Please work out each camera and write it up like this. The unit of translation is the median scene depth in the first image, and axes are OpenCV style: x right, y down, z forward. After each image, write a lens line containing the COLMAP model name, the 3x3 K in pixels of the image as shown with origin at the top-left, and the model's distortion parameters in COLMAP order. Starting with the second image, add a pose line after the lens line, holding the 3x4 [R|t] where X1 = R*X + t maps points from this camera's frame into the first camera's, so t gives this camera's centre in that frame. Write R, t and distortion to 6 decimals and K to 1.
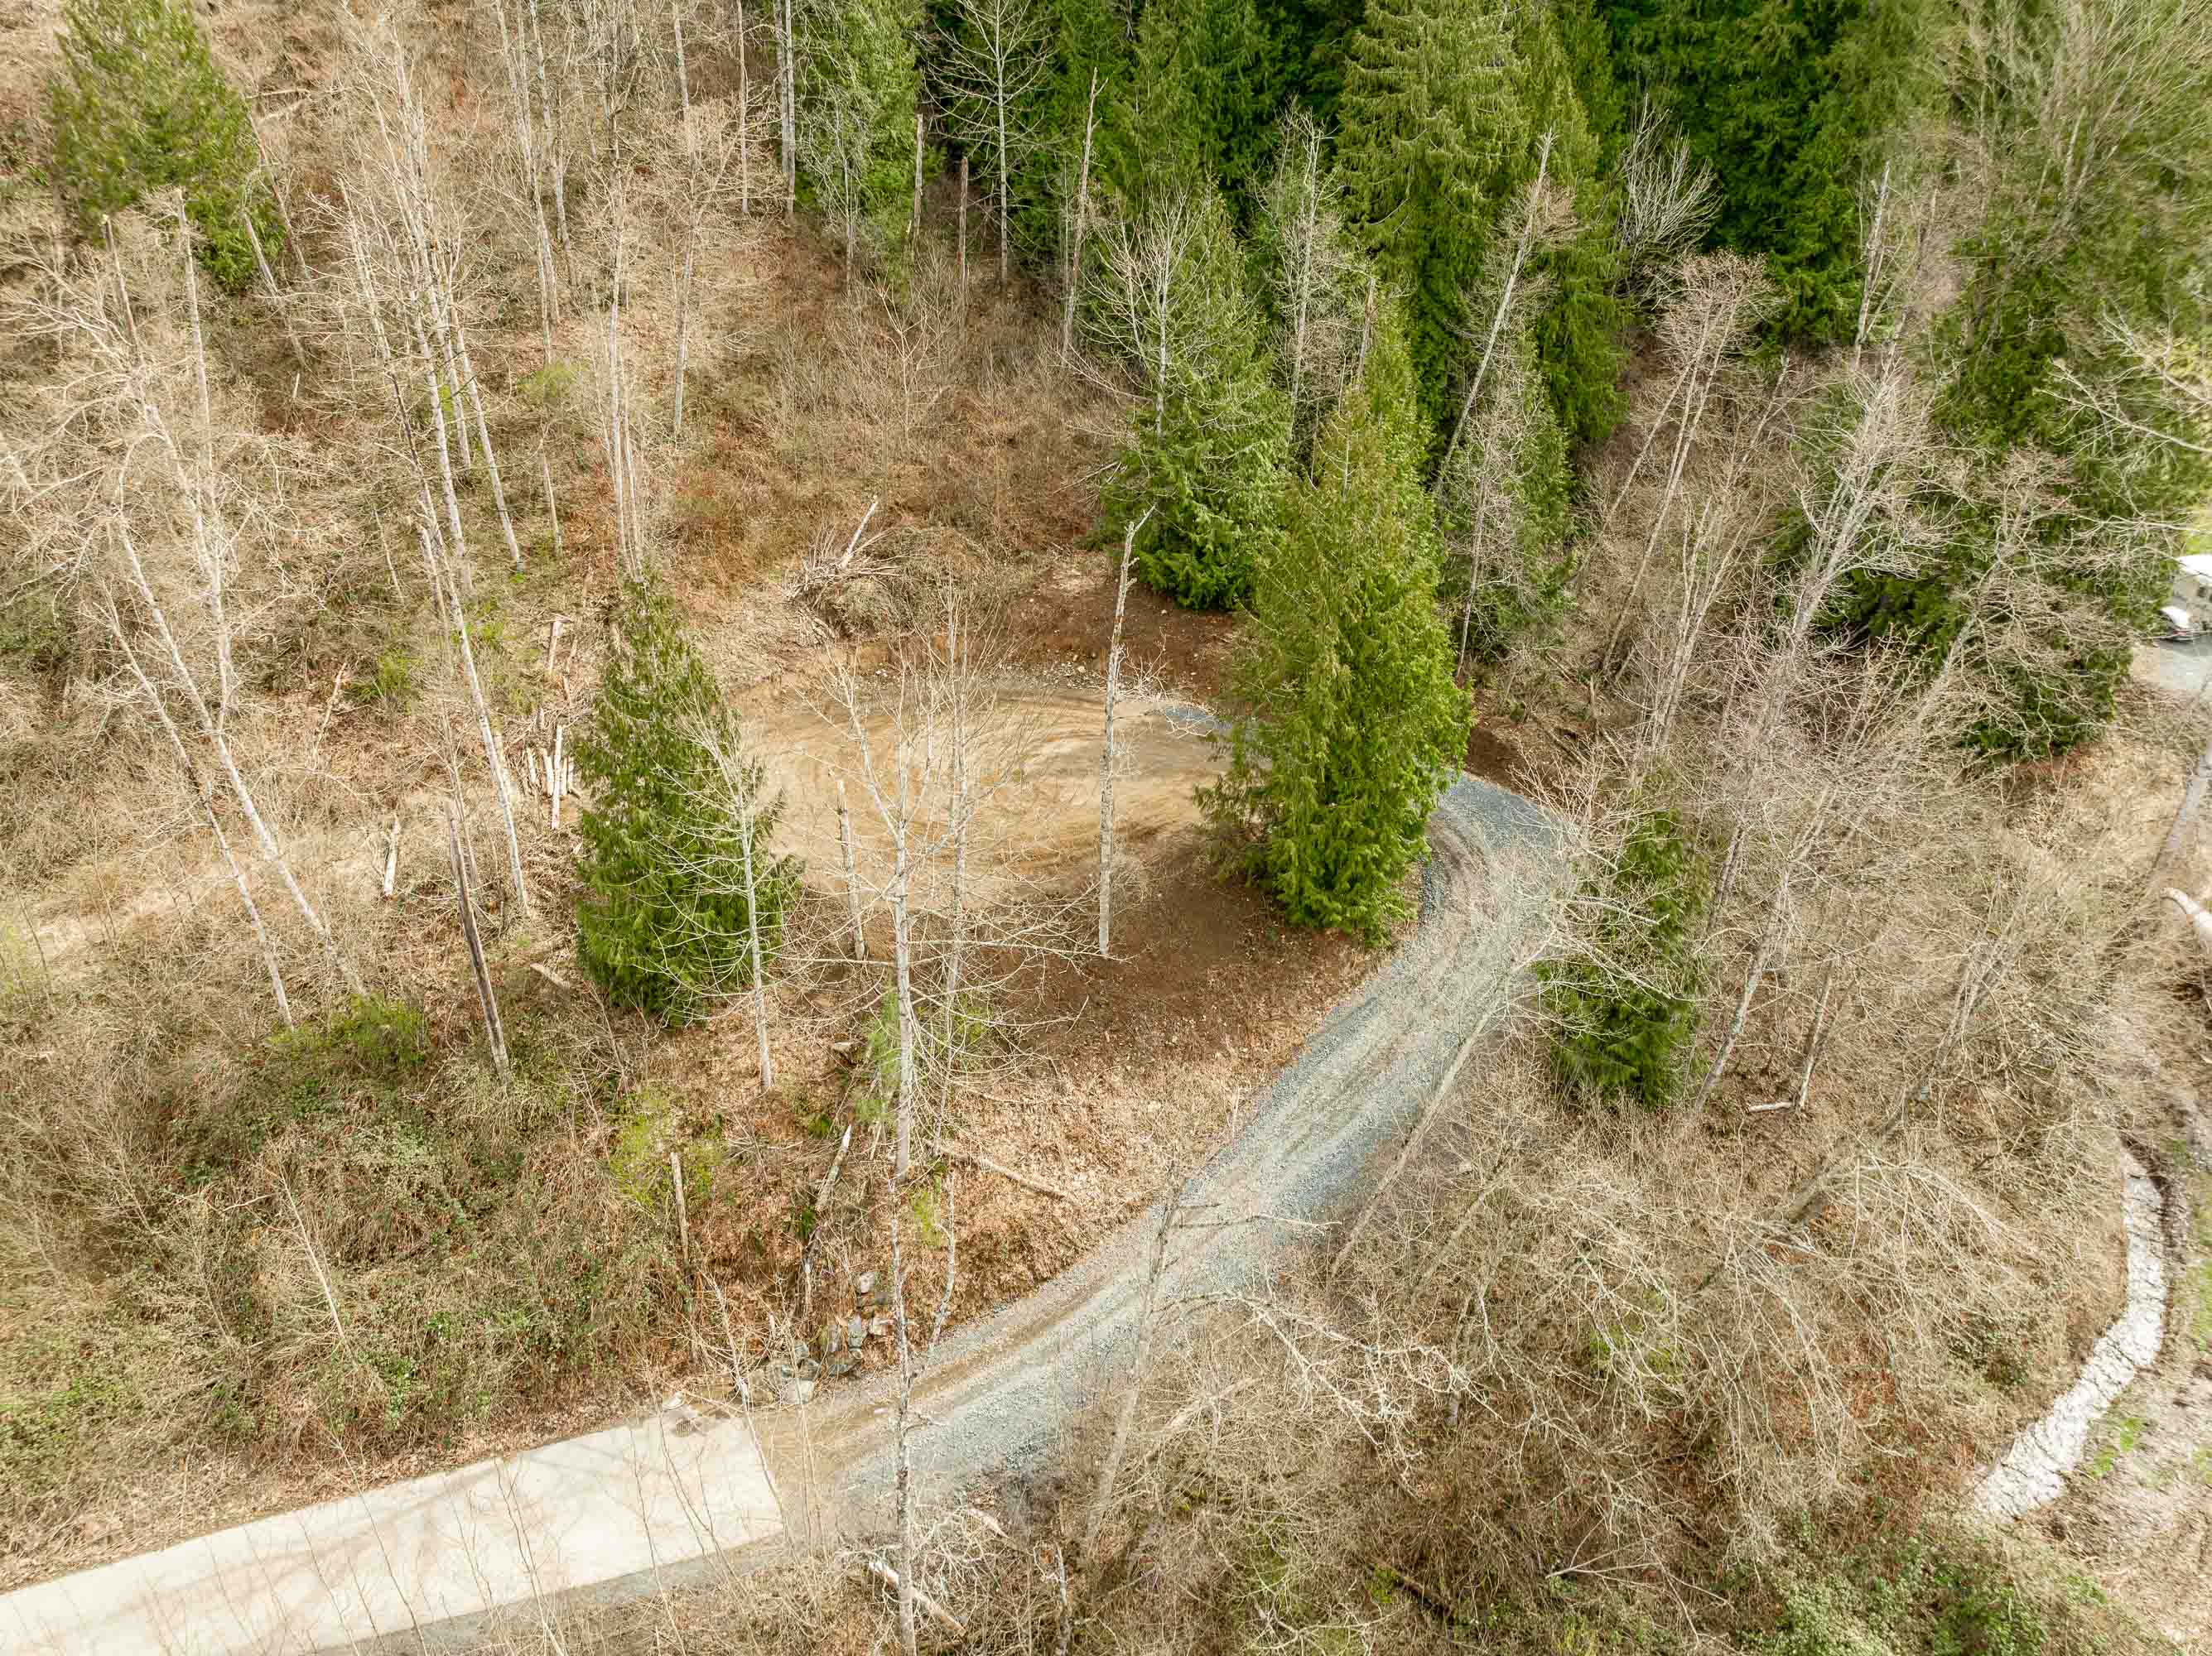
lens RADIAL K [[1556.8, 0, 1106.0], [0, 1556.8, 828.0], [0, 0, 1]] dist [-0.038621, 0.008961]
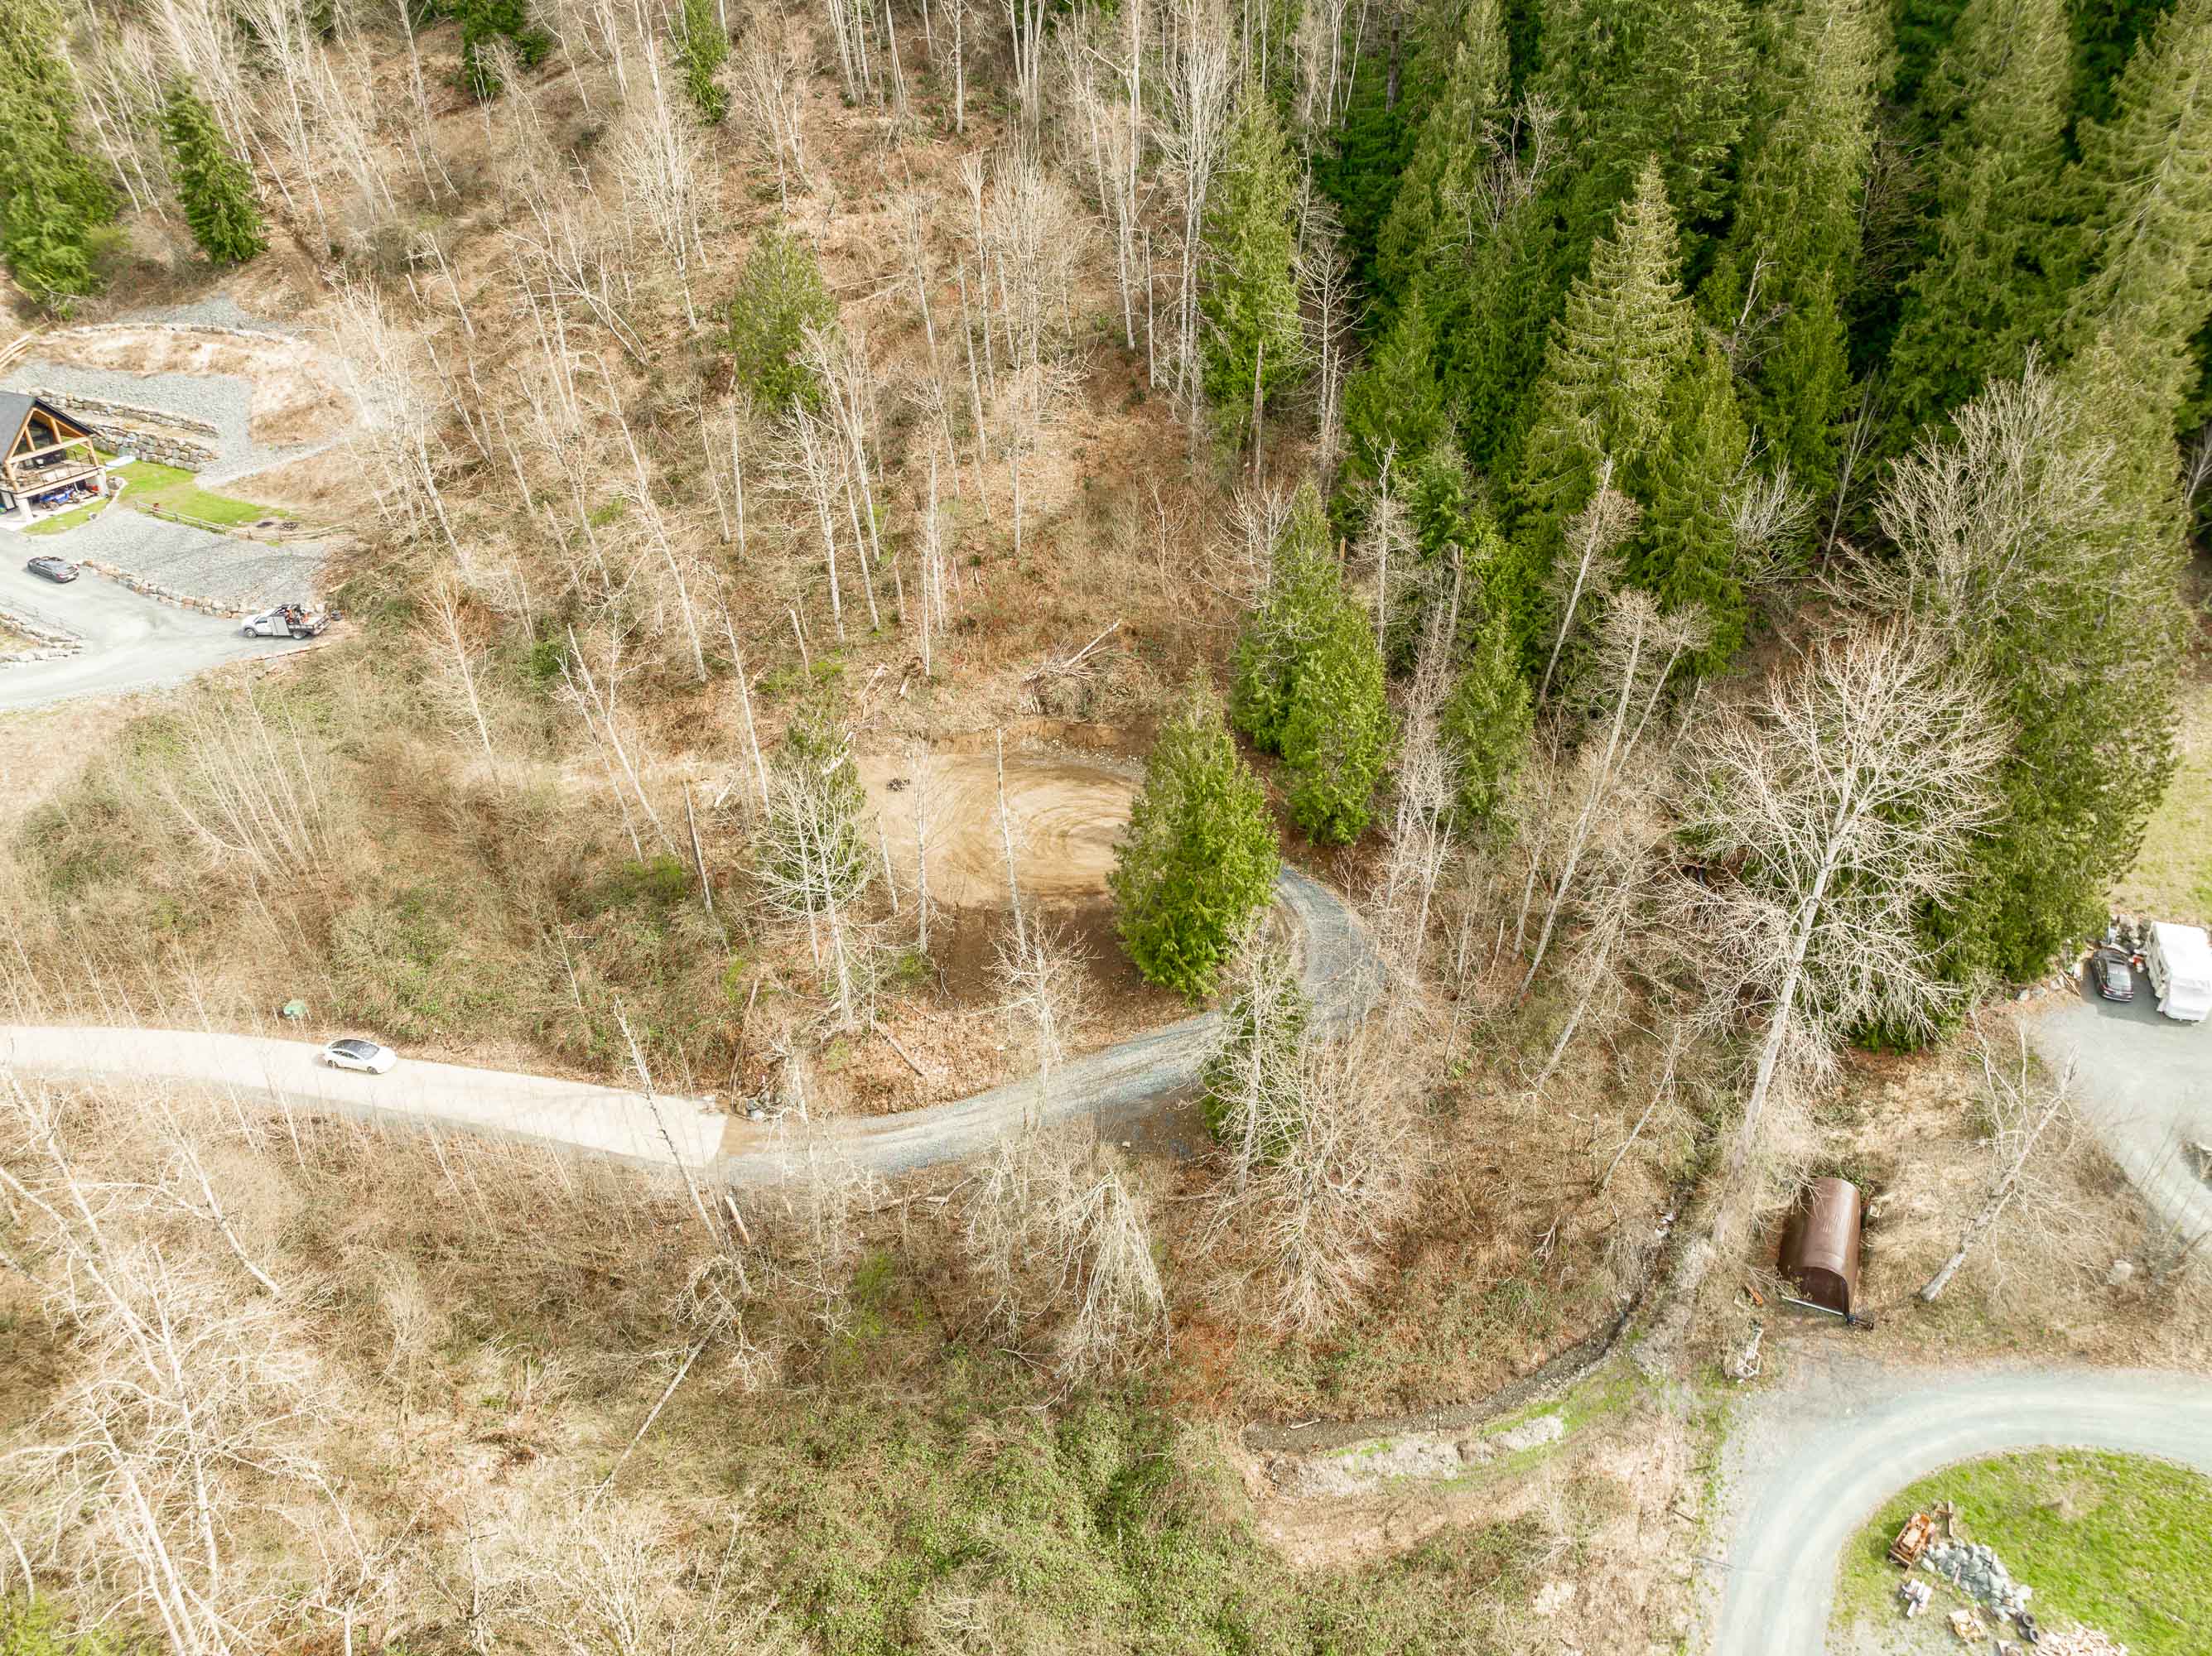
lens RADIAL K [[1556.8, 0, 1106.0], [0, 1556.8, 828.0], [0, 0, 1]] dist [-0.038621, 0.008961]
pose [[0.844936, 0.272871, -0.460026, 0.868076], [-0.247801, 0.961910, 0.115431, -0.285554], [0.474002, 0.016463, 0.880370, -0.464967]]
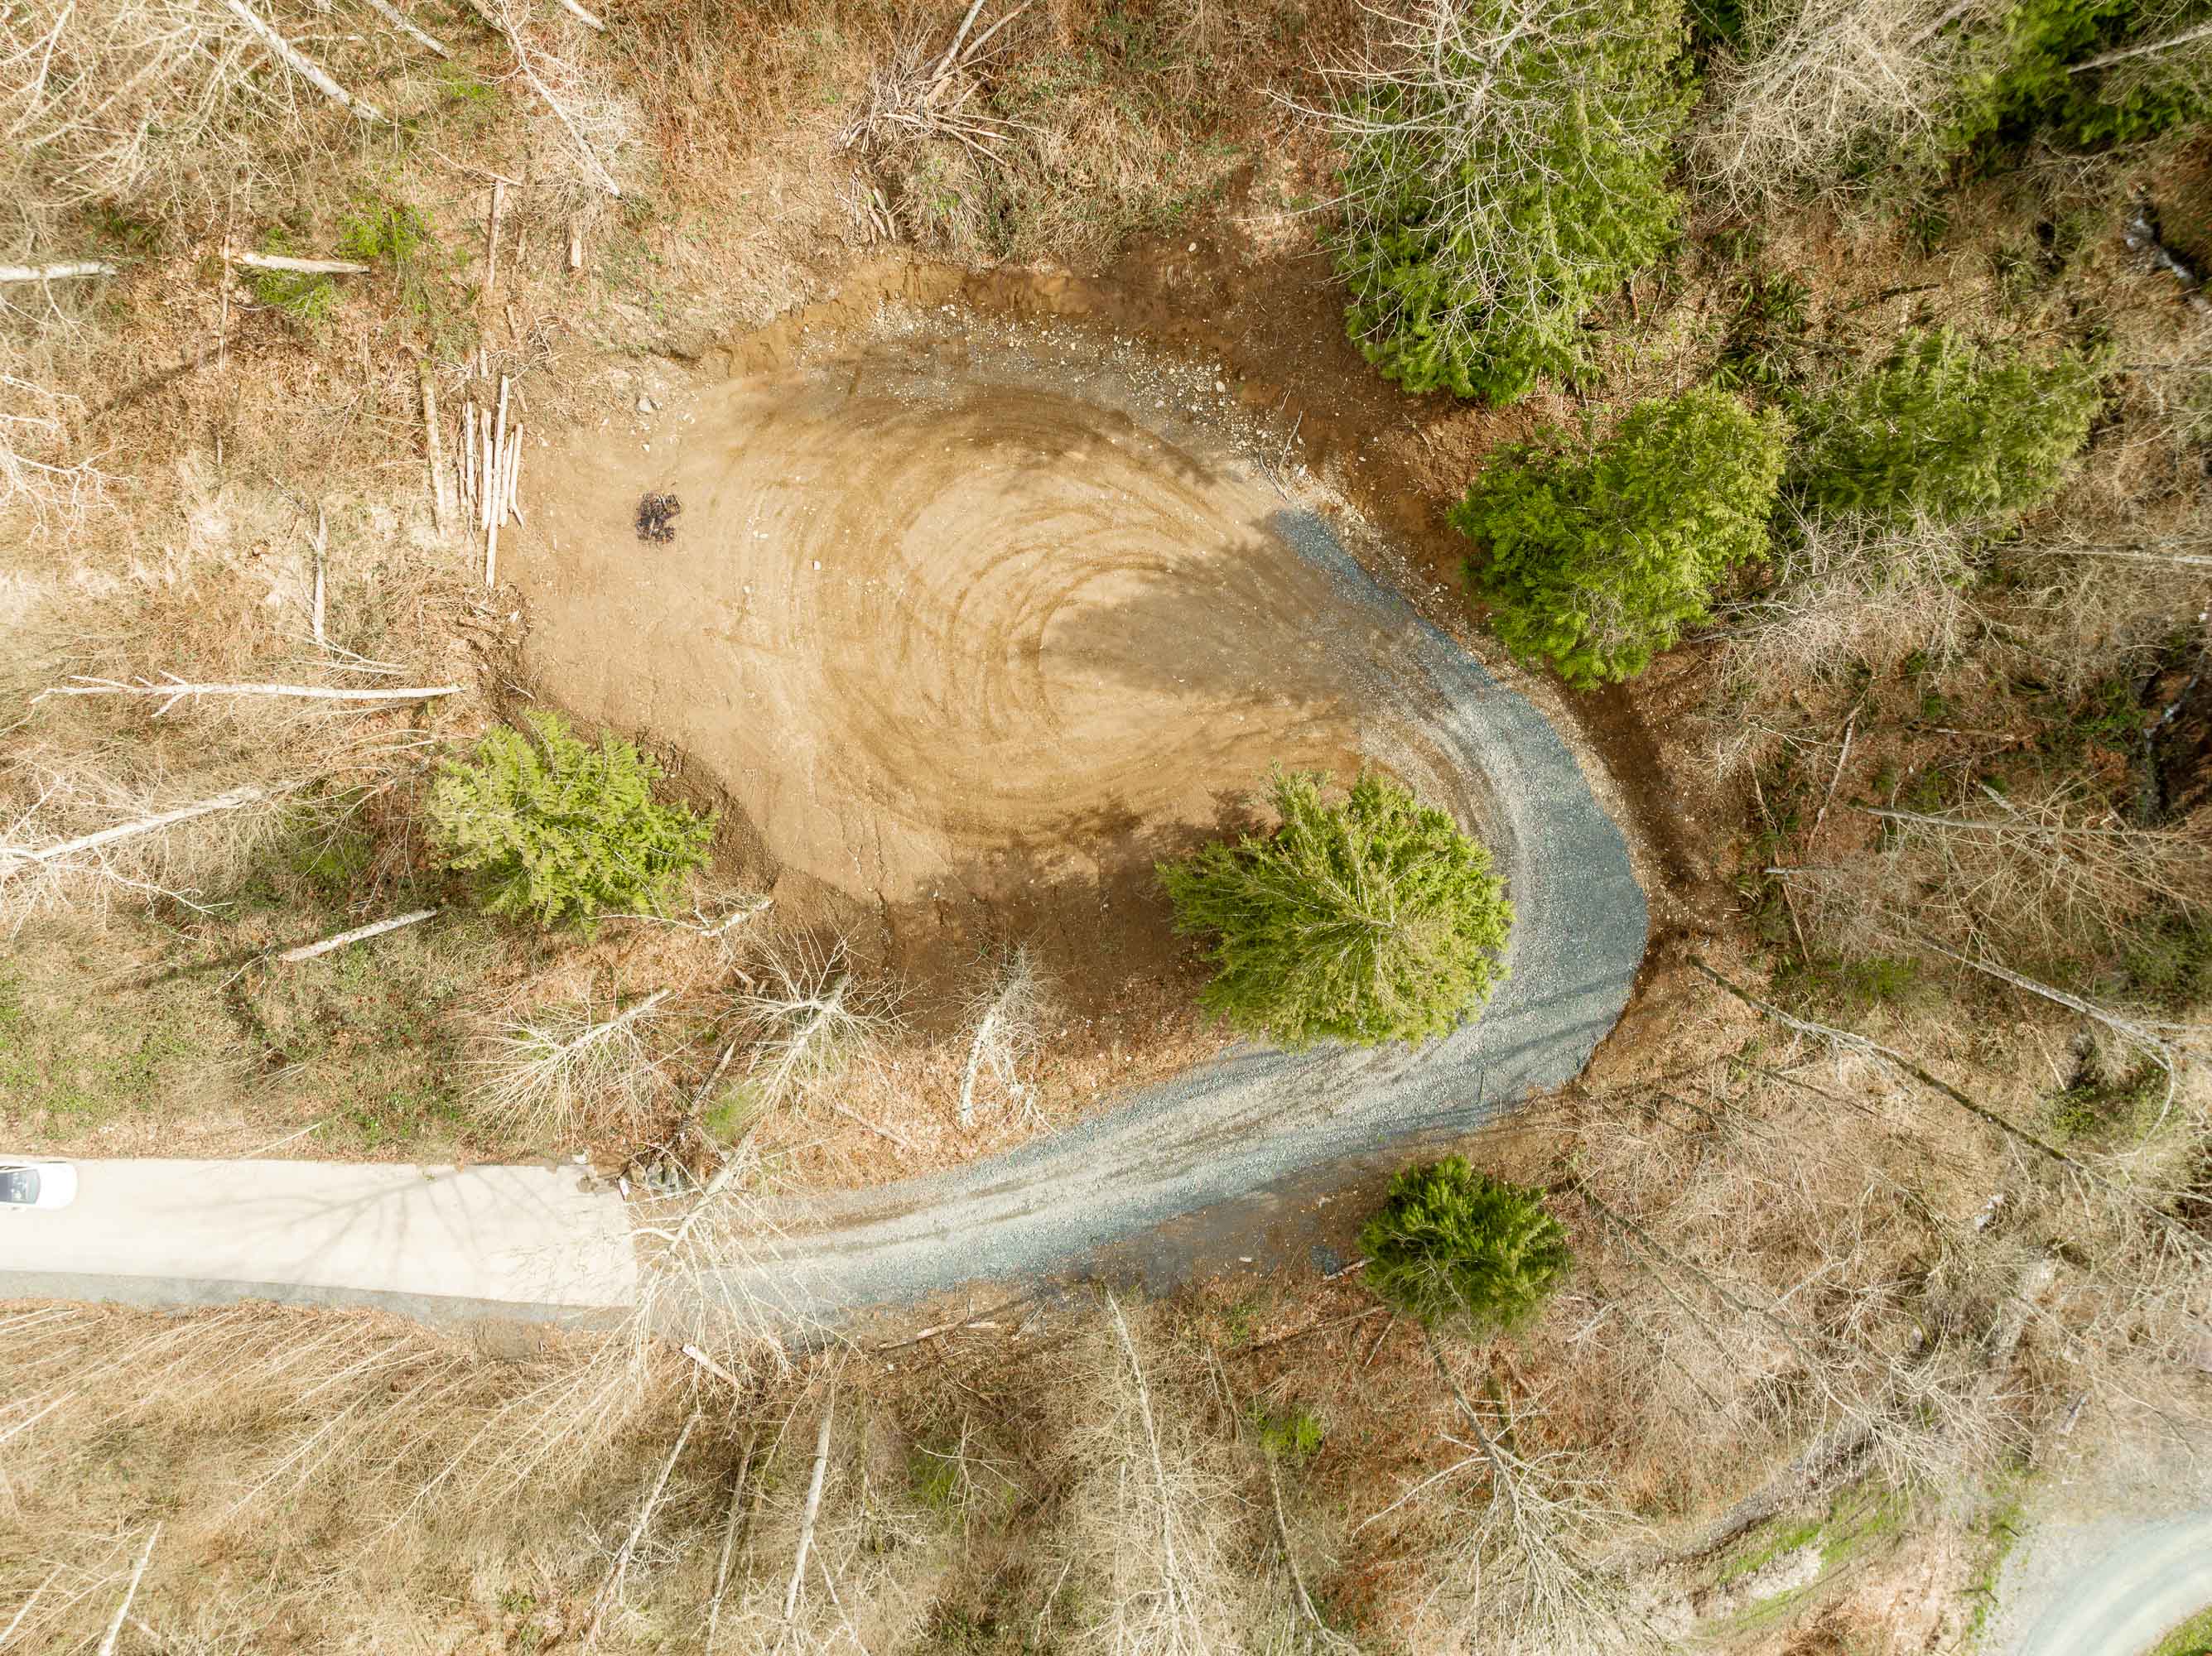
lens RADIAL K [[1556.8, 0, 1106.0], [0, 1556.8, 828.0], [0, 0, 1]] dist [-0.038621, 0.008961]
pose [[0.921086, 0.389071, -0.014998, 0.034445], [-0.170158, 0.436880, 0.883279, -0.870215], [0.350210, -0.811024, 0.468607, 0.682489]]
